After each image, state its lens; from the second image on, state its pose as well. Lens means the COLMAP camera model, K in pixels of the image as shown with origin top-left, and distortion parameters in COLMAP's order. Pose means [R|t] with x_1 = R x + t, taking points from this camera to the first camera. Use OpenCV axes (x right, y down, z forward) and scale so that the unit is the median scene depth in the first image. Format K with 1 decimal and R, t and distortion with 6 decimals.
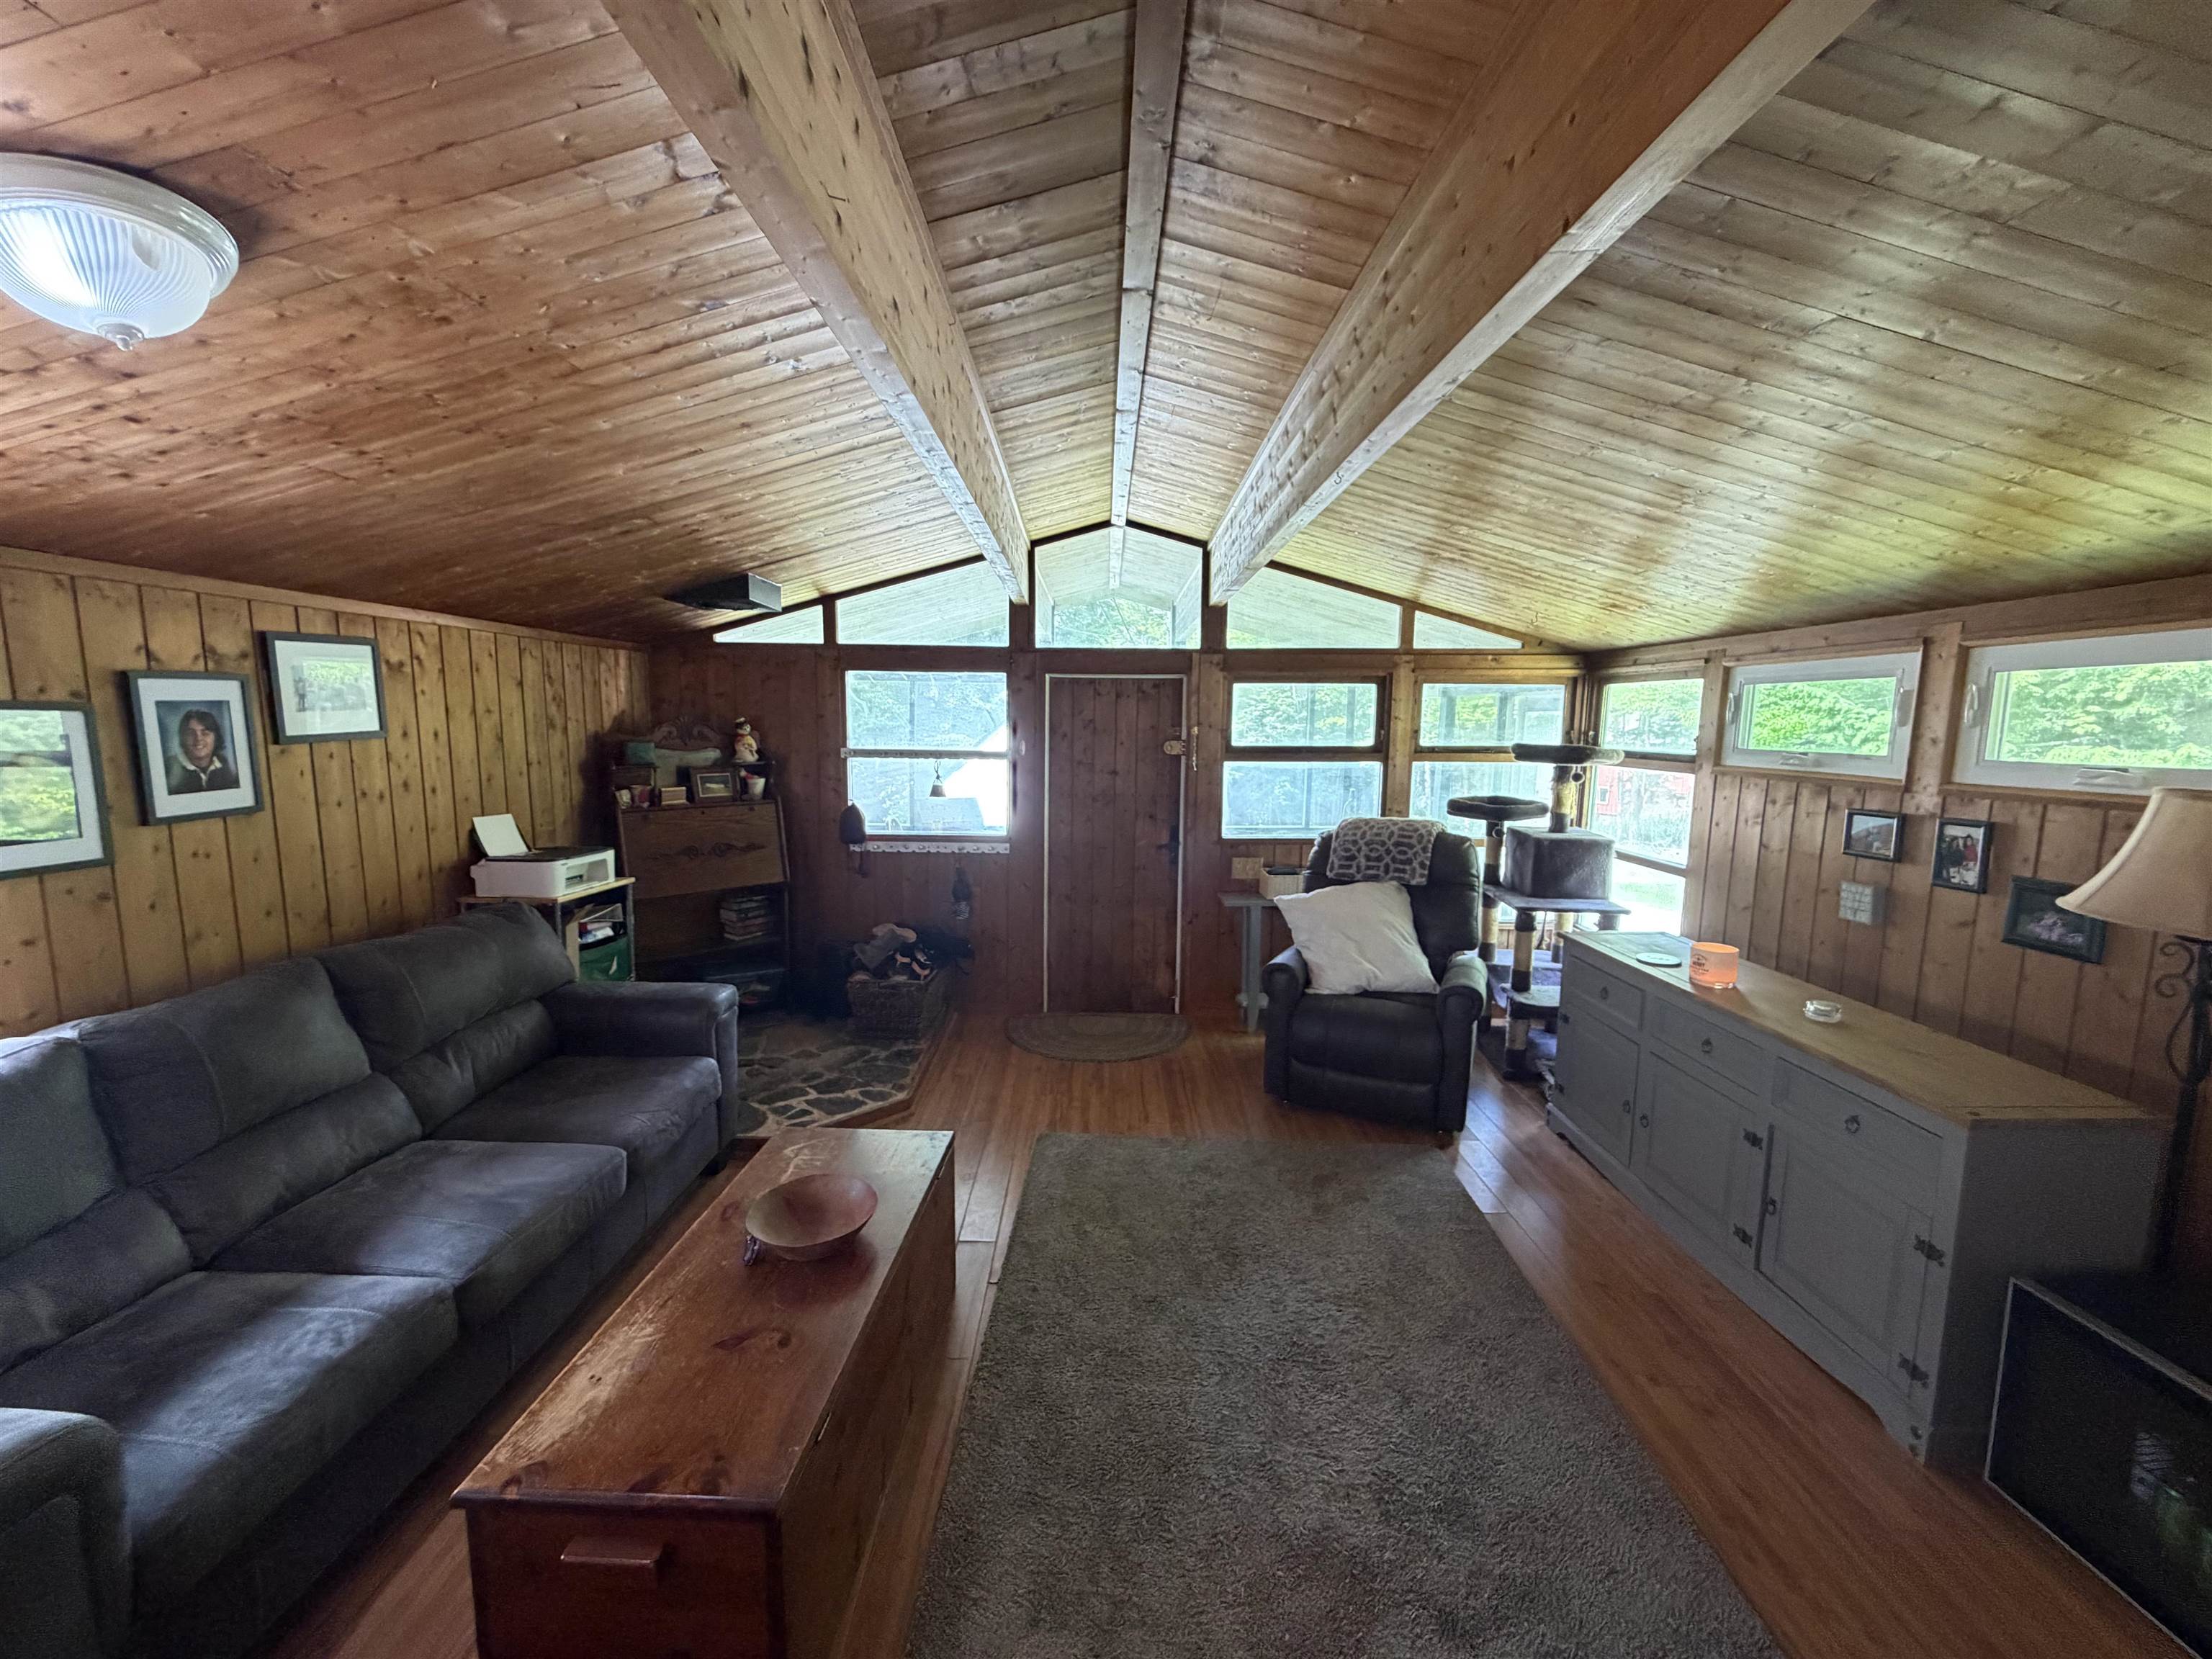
lens RADIAL K [[882.6, 0, 1101.0], [0, 882.6, 830.5], [0, 0, 1]] dist [0.000161, -0.000197]
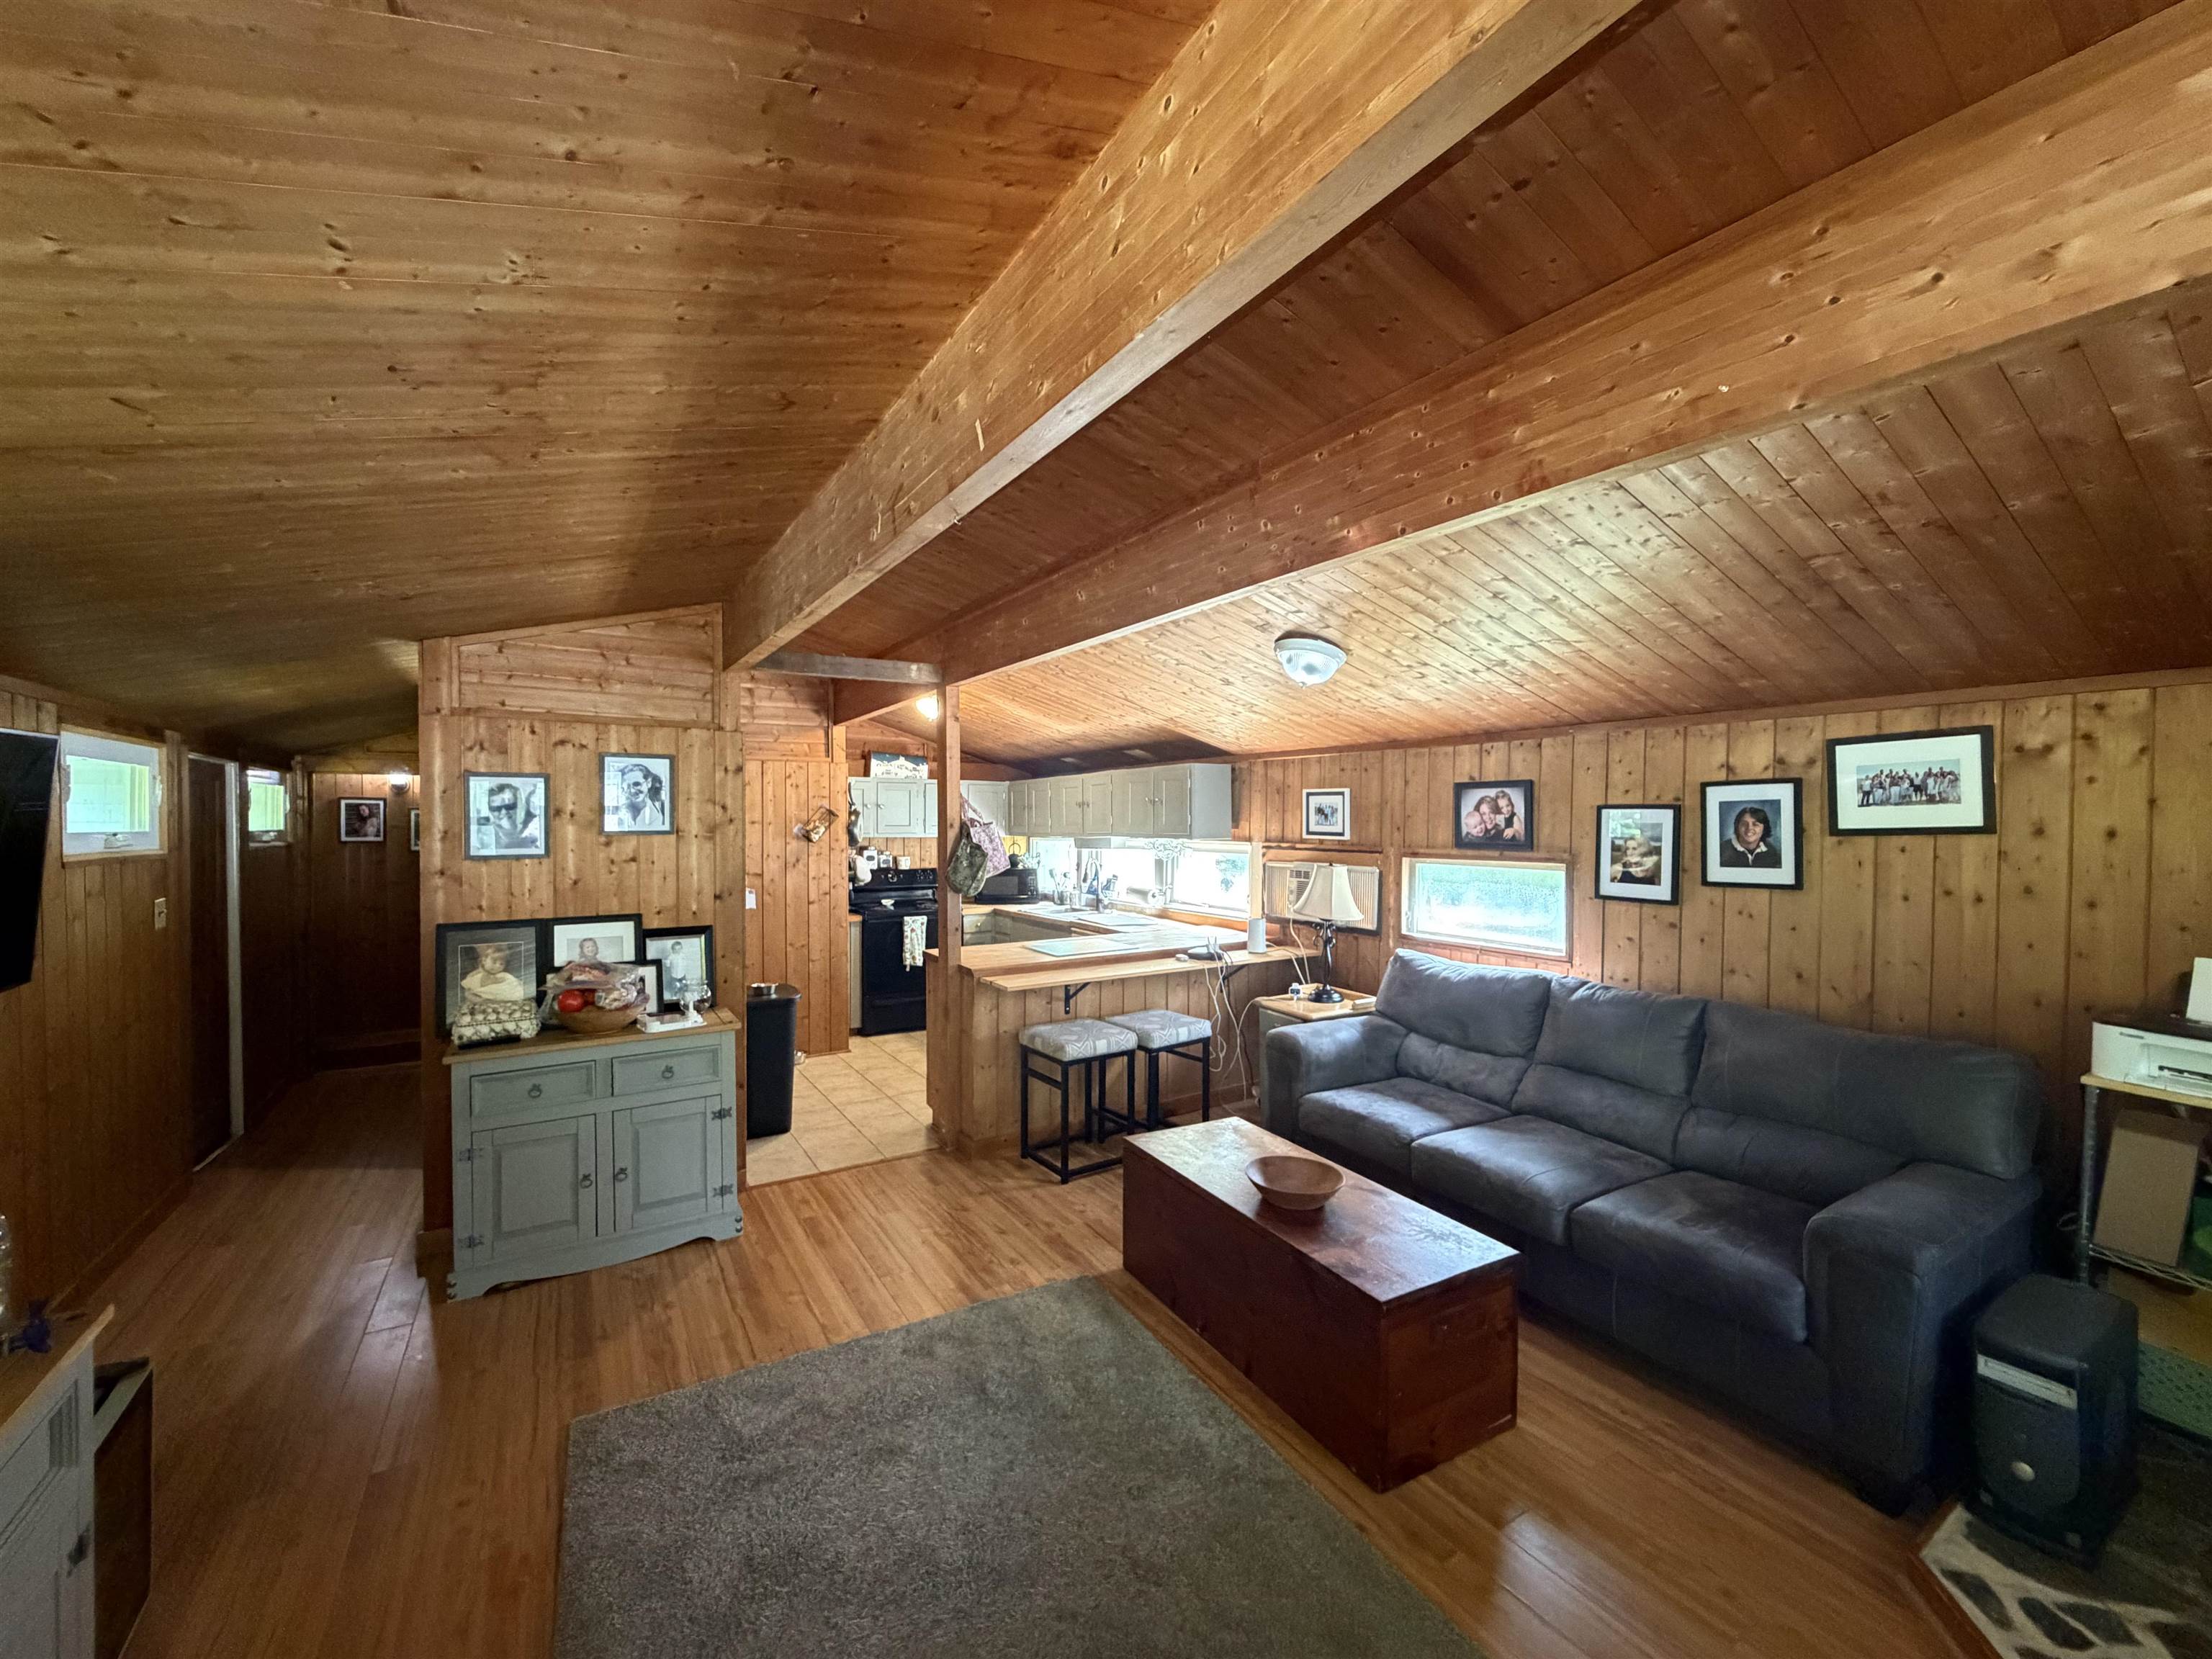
lens RADIAL K [[882.6, 0, 1098.7], [0, 882.6, 831.7], [0, 0, 1]] dist [0.000161, -0.000197]
pose [[-0.848357, -0.002004, -0.529420, 0.337153], [-0.075790, 0.990153, 0.117700, -0.114421], [0.523971, 0.139976, -0.840155, 1.013781]]
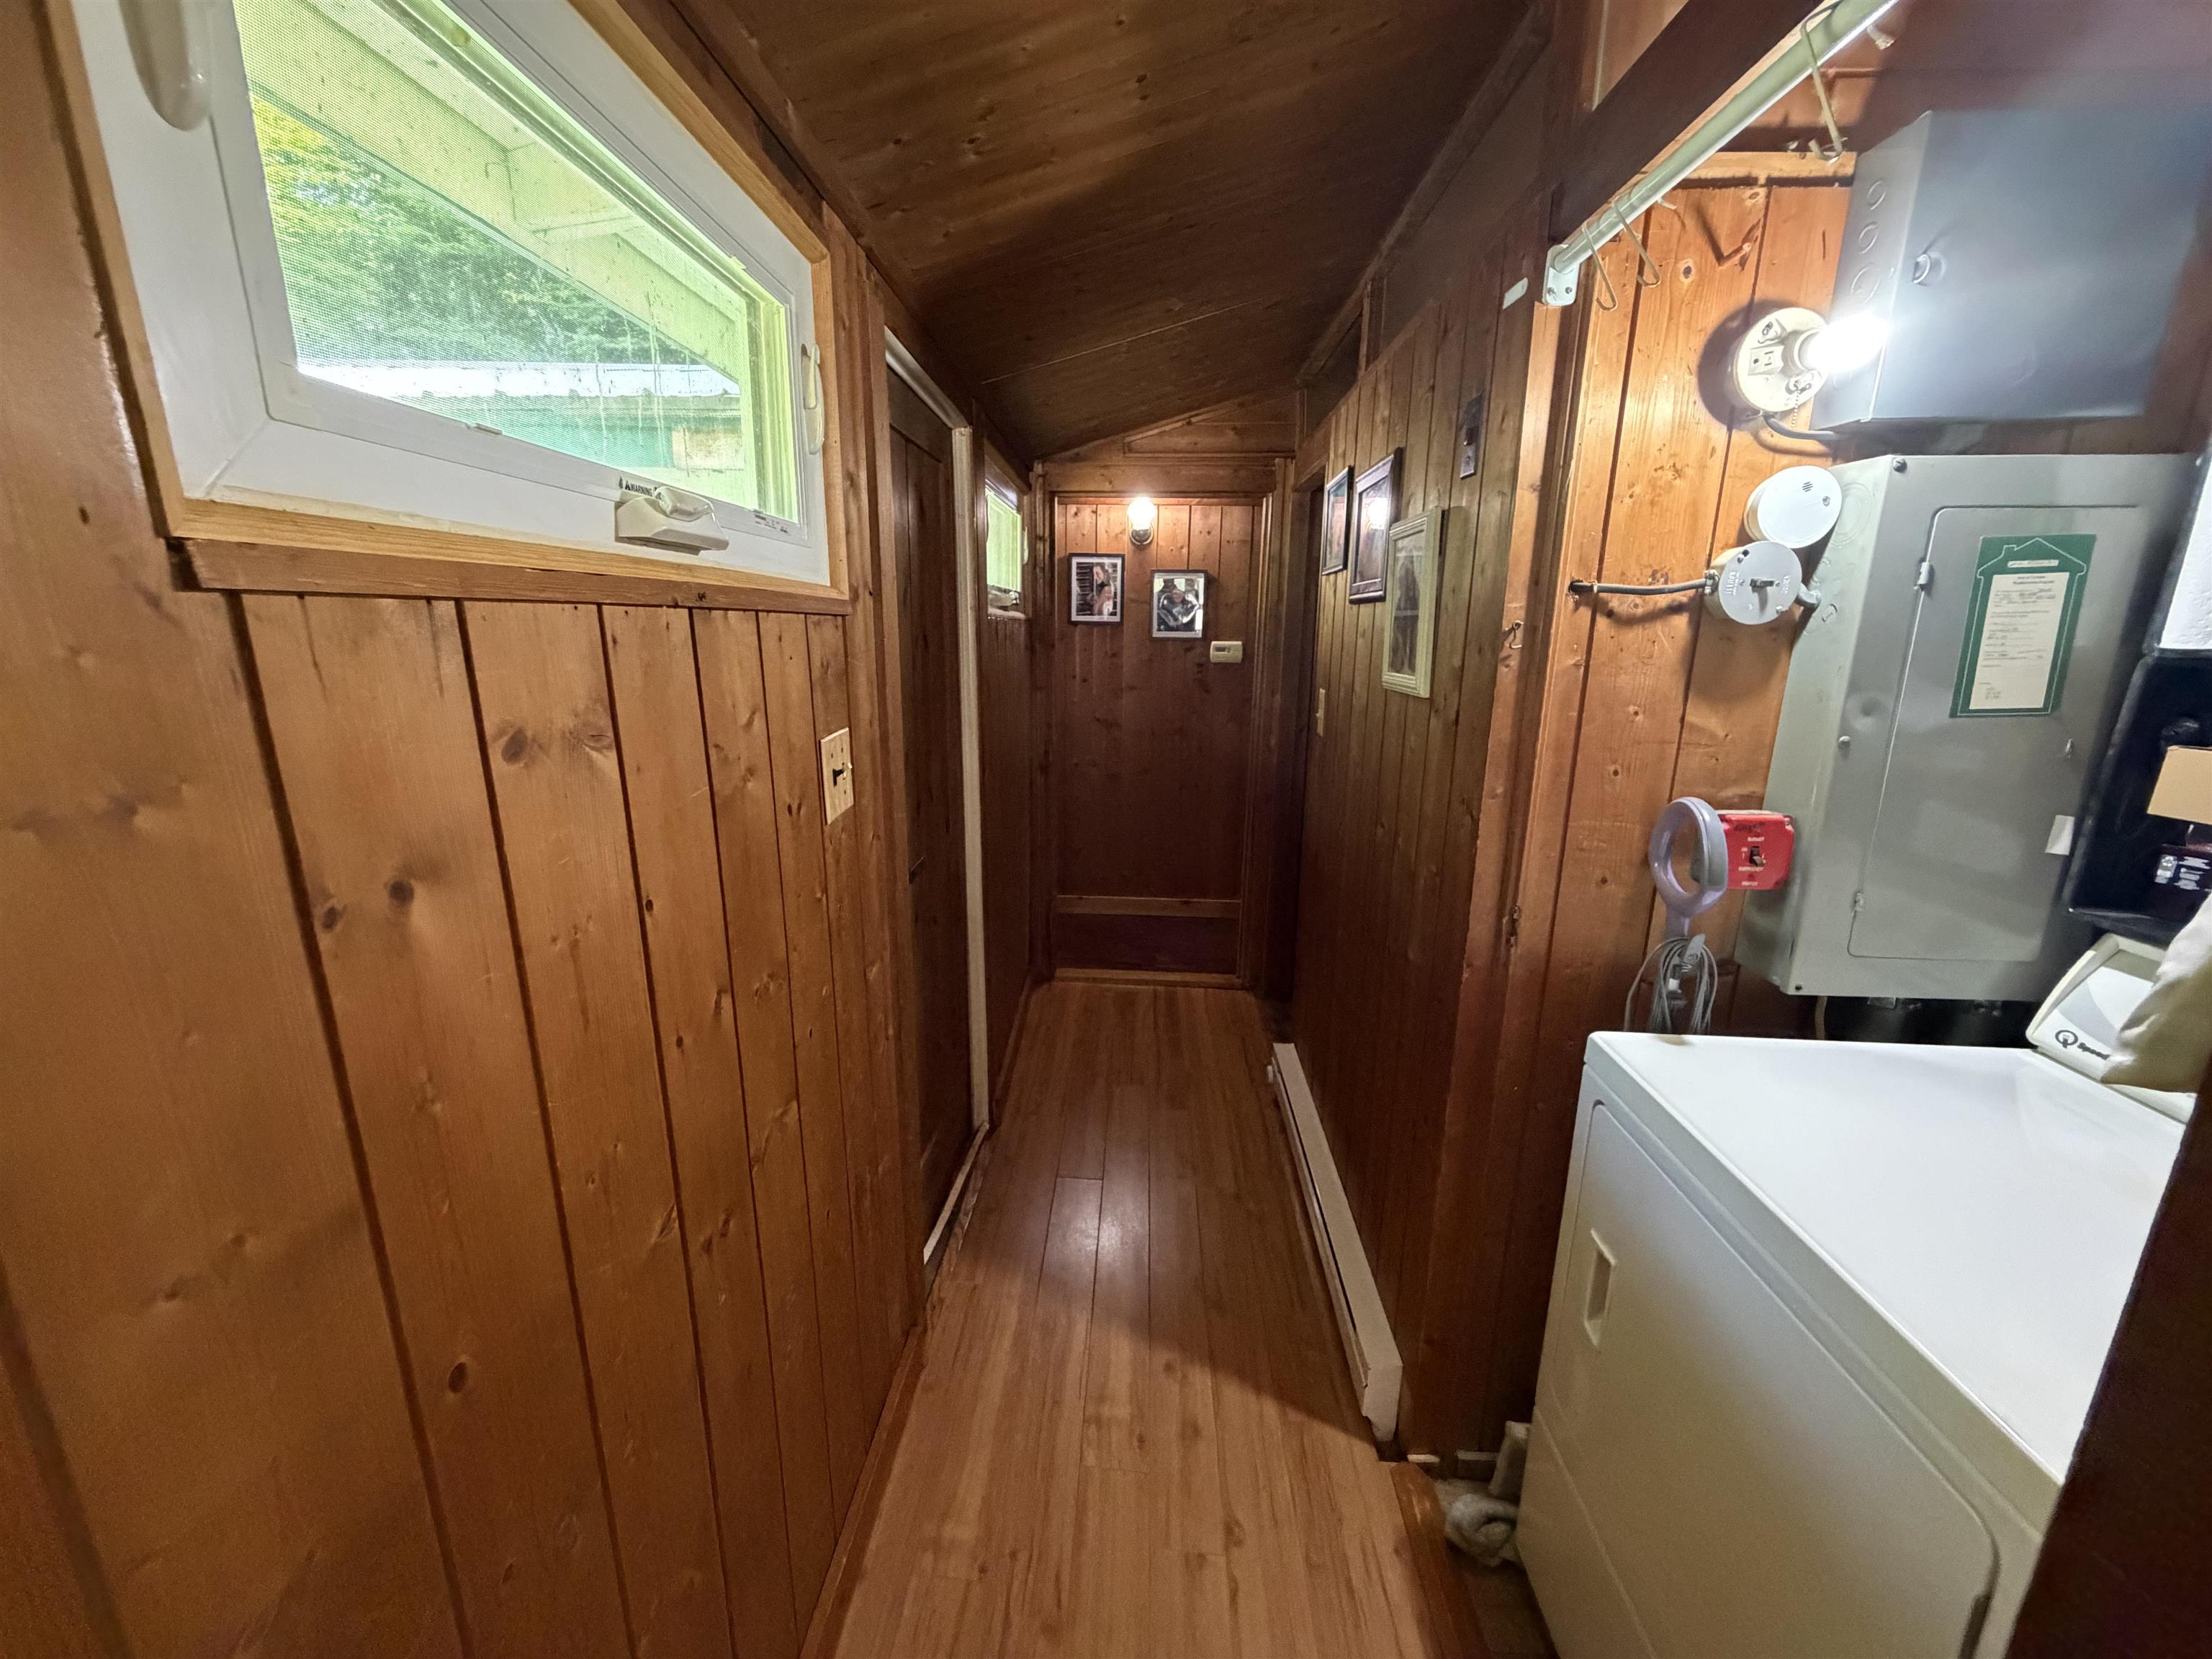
lens RADIAL K [[882.6, 0, 1107.4], [0, 882.6, 833.9], [0, 0, 1]] dist [0.000161, -0.000197]
pose [[-0.998938, -0.029386, 0.035501, 0.574902], [-0.014883, 0.934762, 0.354962, 0.060836], [-0.043616, 0.354056, -0.934206, 0.019867]]
